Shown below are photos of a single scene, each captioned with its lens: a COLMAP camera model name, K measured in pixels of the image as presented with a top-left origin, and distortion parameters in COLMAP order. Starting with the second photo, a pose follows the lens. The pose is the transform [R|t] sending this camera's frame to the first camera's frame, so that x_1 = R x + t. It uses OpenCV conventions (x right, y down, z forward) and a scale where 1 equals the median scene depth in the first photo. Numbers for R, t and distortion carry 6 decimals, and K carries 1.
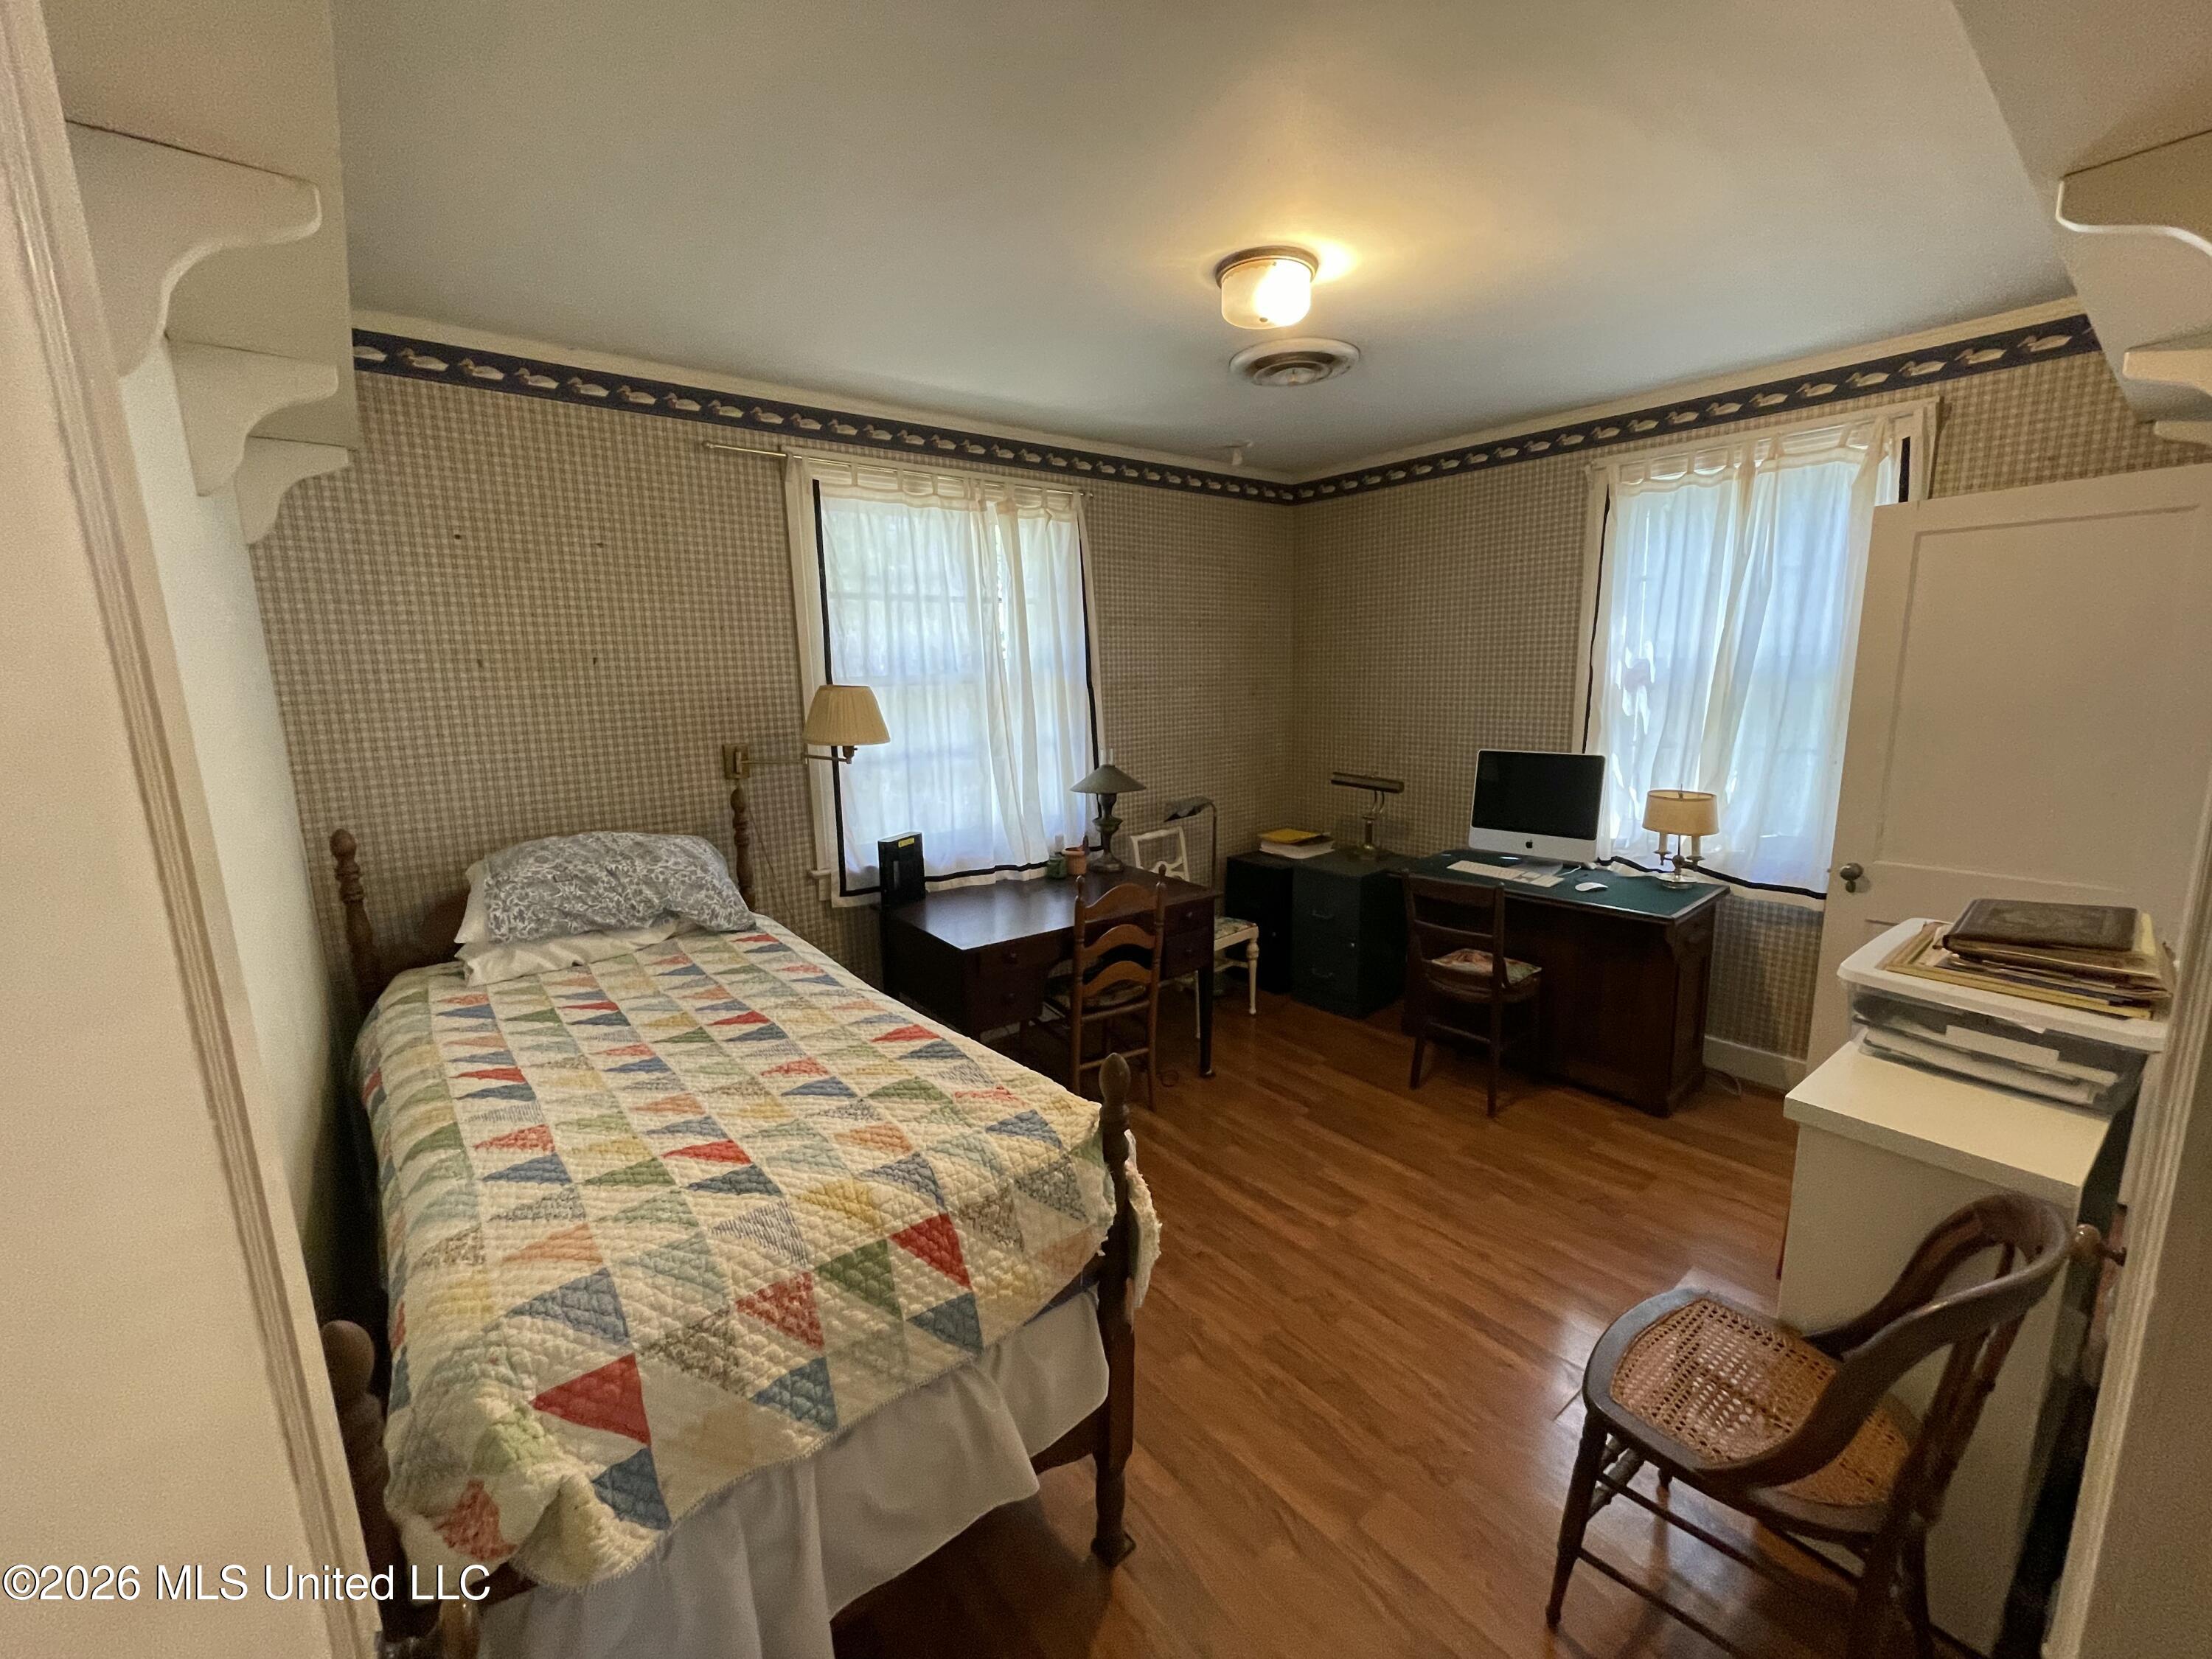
lens RADIAL K [[898.6, 0, 1110.7], [0, 898.6, 835.9], [0, 0, 1]] dist [-0.002791, 0.000257]
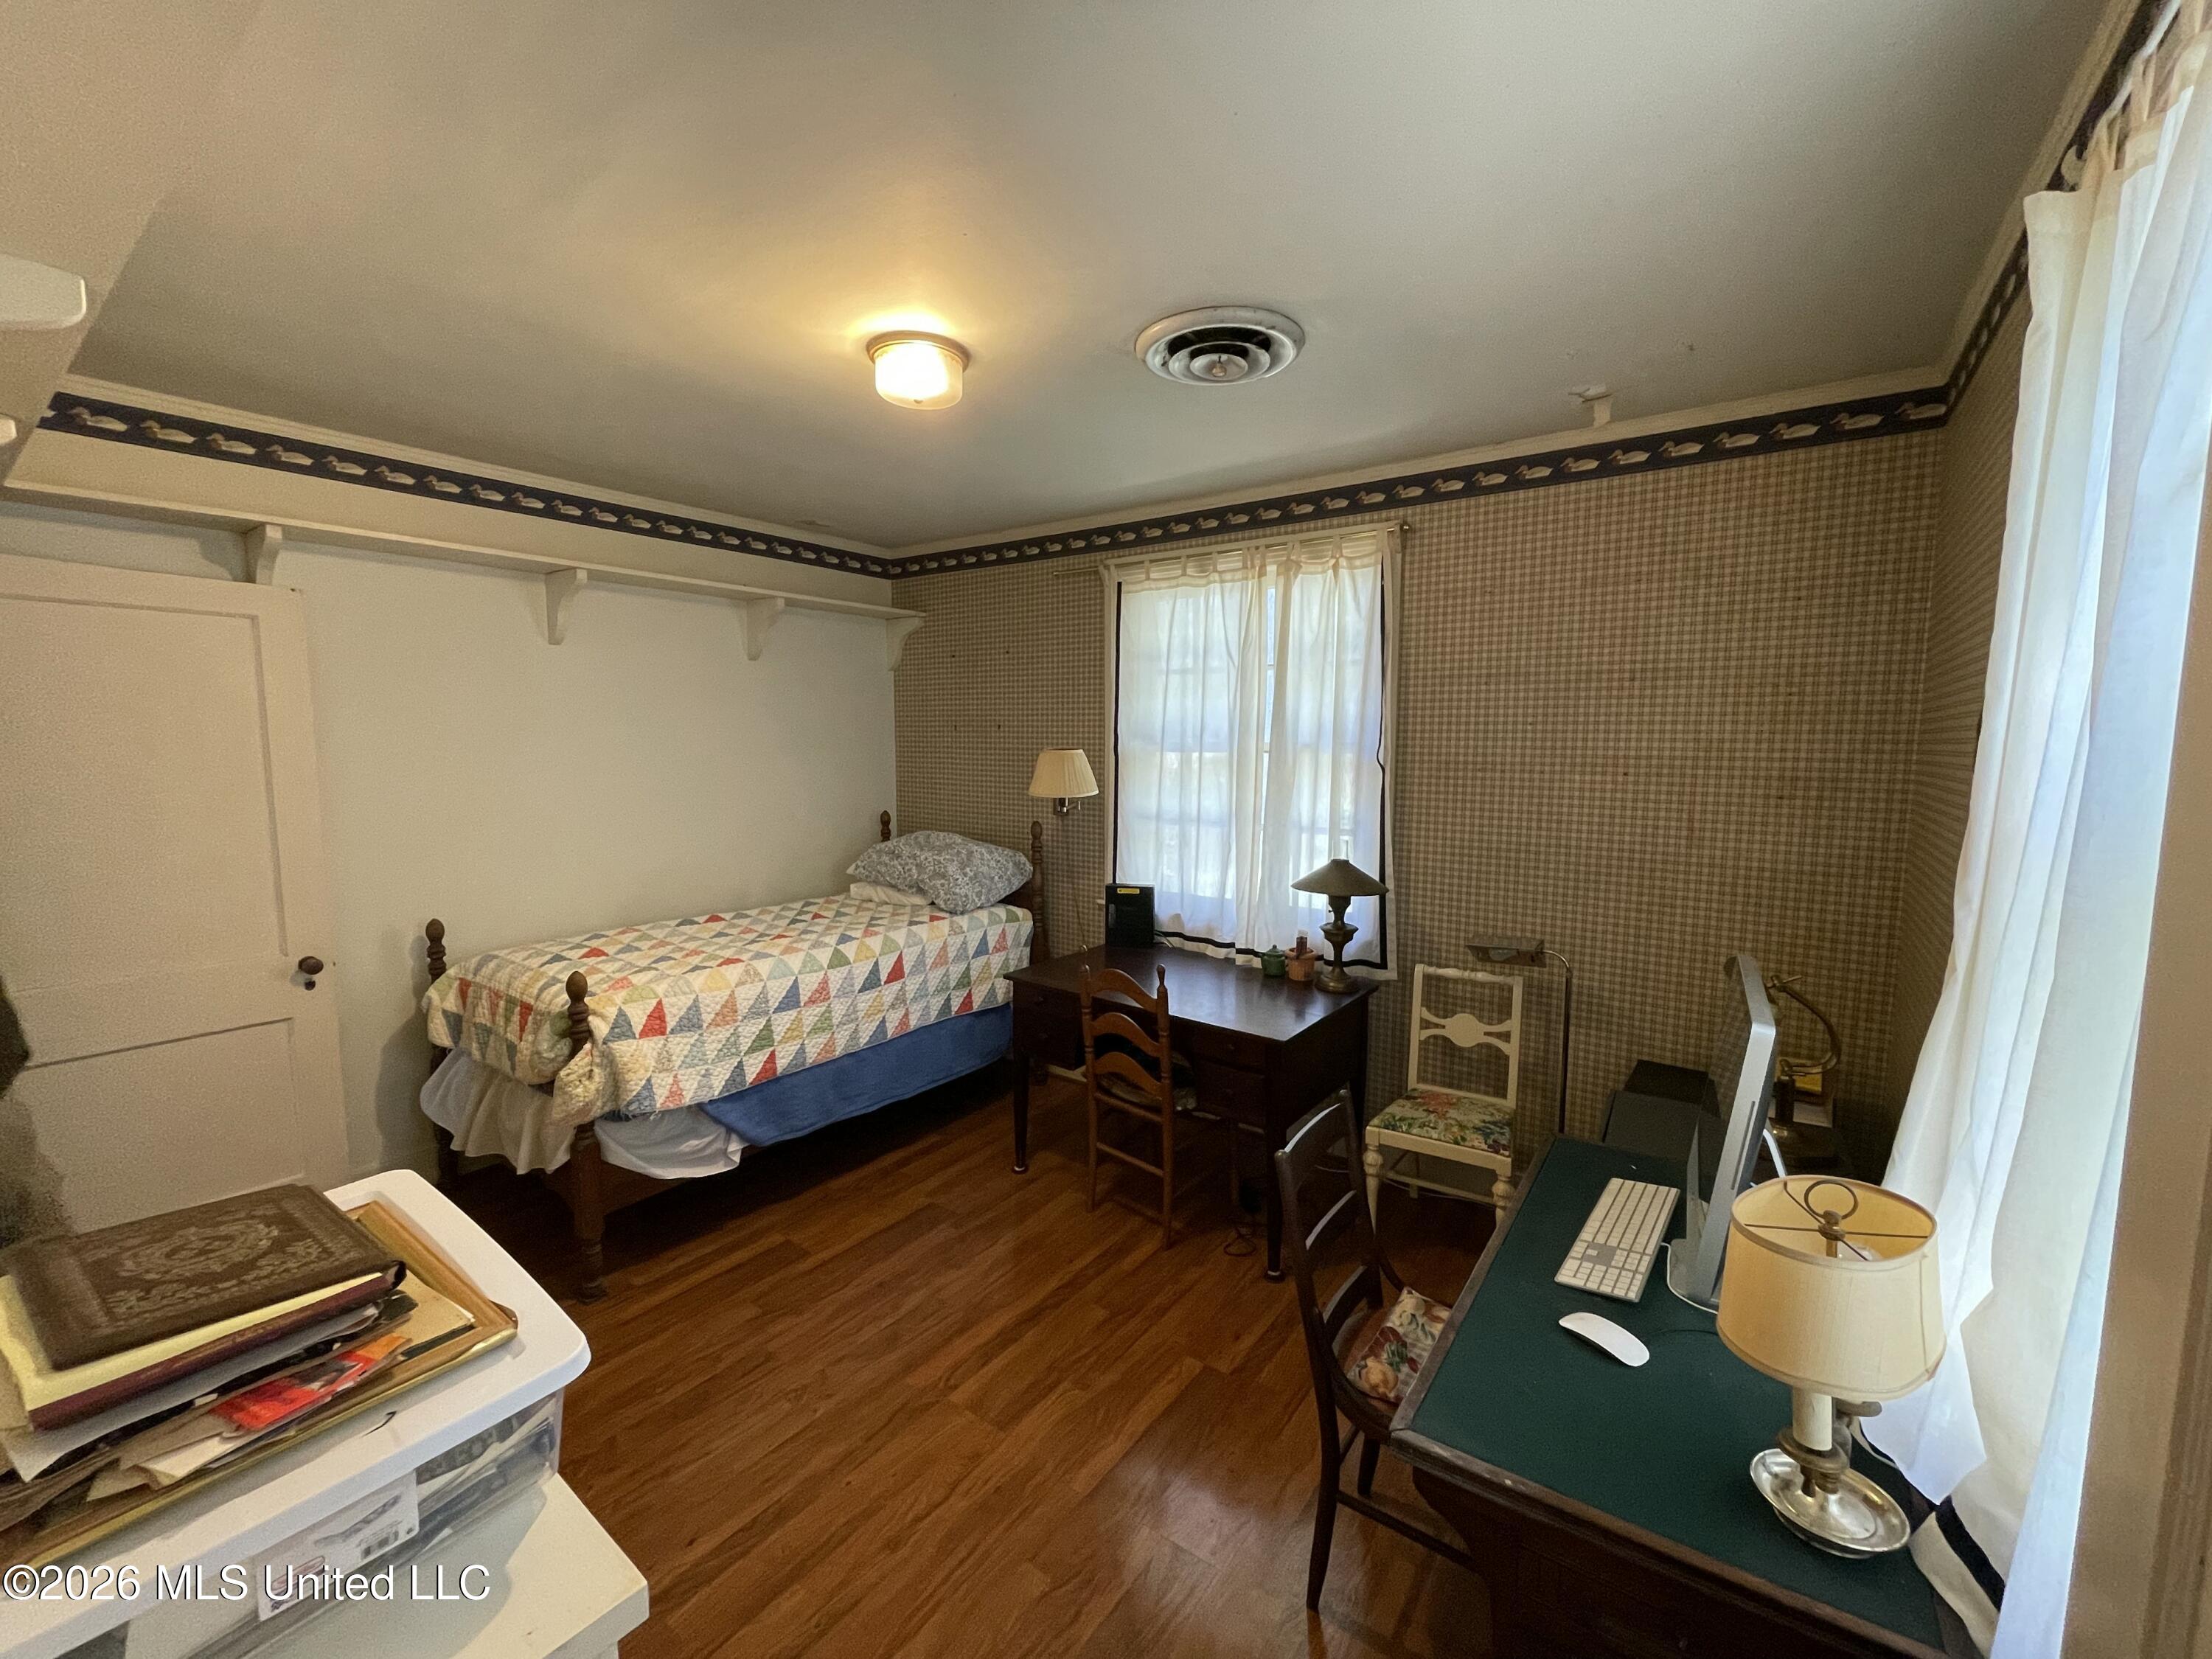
lens RADIAL K [[898.6, 0, 1106.0], [0, 898.6, 838.0], [0, 0, 1]] dist [-0.002791, 0.000257]
pose [[0.254285, 0.128782, -0.958517, 0.750662], [-0.188670, 0.978658, 0.081436, -0.129579], [0.948548, 0.160135, 0.273156, 0.601754]]
